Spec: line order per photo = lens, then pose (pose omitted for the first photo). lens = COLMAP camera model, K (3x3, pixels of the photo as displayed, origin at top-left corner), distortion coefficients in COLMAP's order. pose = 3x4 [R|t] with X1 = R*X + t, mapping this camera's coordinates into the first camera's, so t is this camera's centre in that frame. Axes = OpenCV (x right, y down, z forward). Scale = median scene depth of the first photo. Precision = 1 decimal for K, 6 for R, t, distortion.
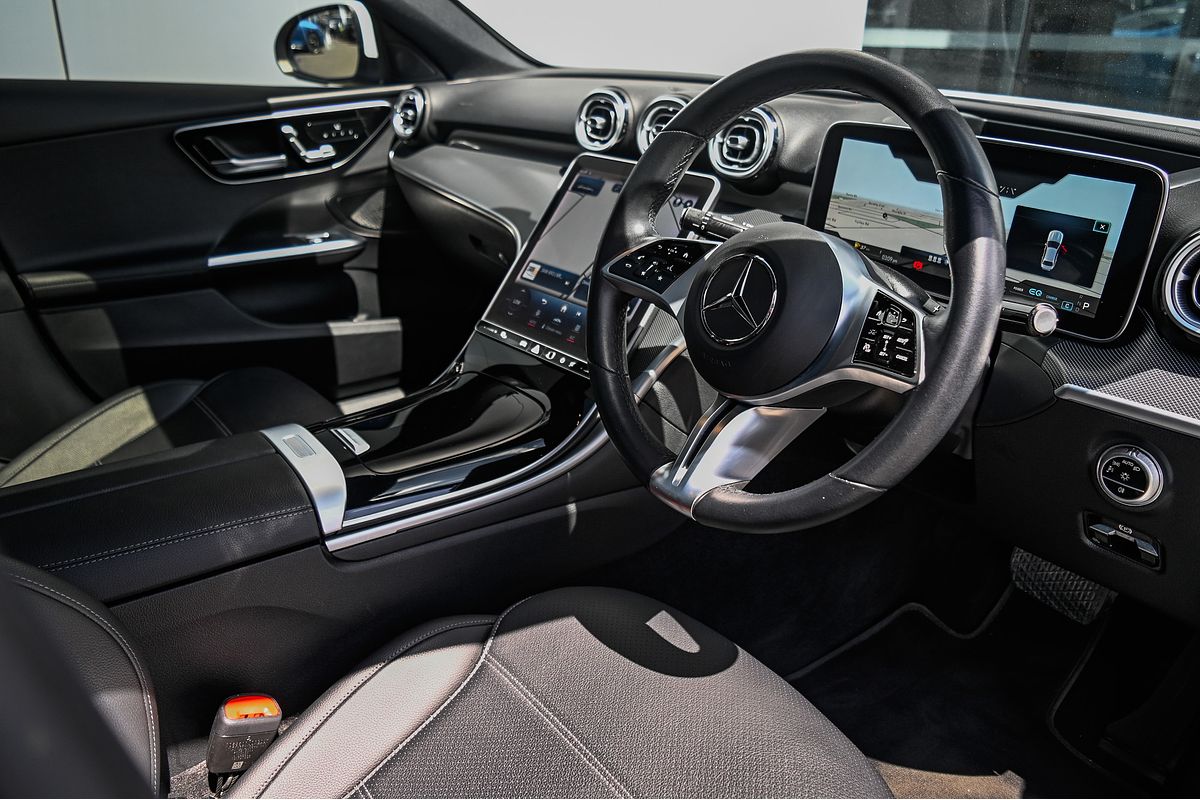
lens RADIAL K [[945.0, 0, 595.8], [0, 945.0, 401.9], [0, 0, 1]] dist [0.008397, 0.000655]
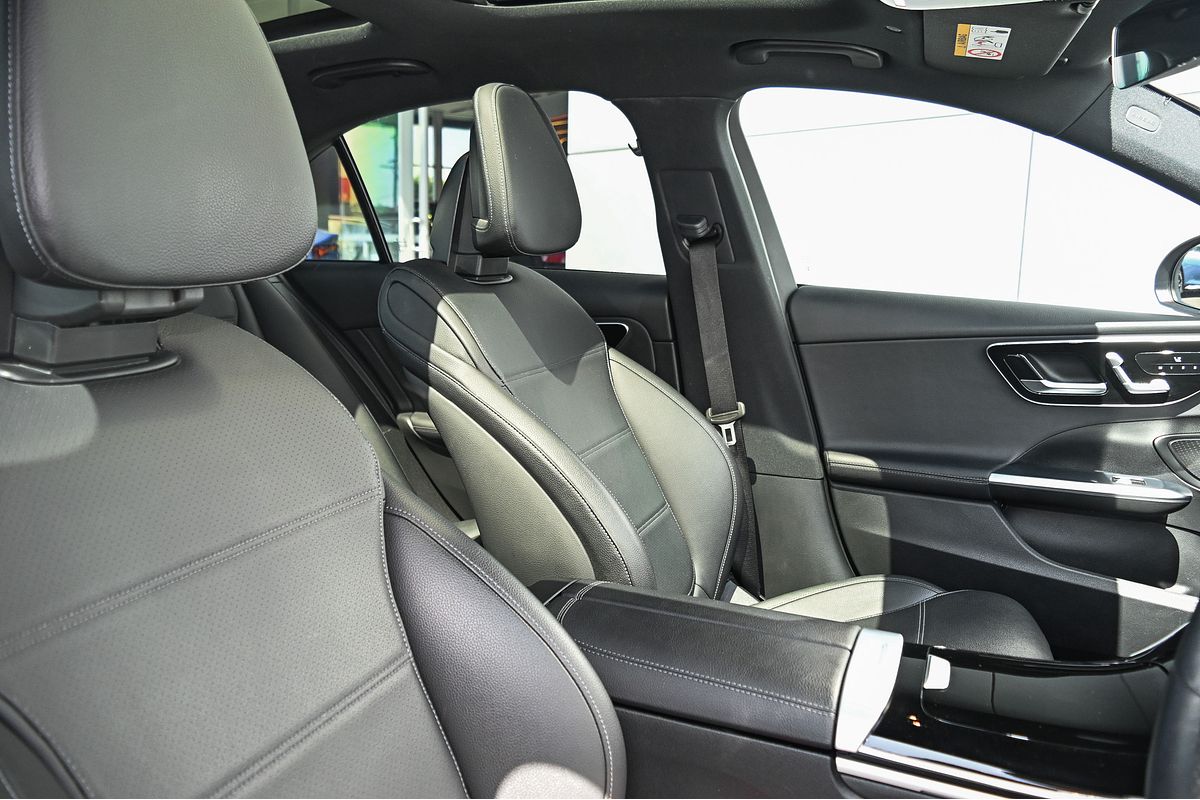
lens RADIAL K [[945.0, 0, 597.6], [0, 945.0, 395.7], [0, 0, 1]] dist [0.008397, 0.000655]
pose [[0.485627, 0.119062, -0.866020, 0.223605], [-0.341690, 0.937720, -0.062686, -0.027054], [0.804620, 0.326352, 0.496065, 0.165219]]
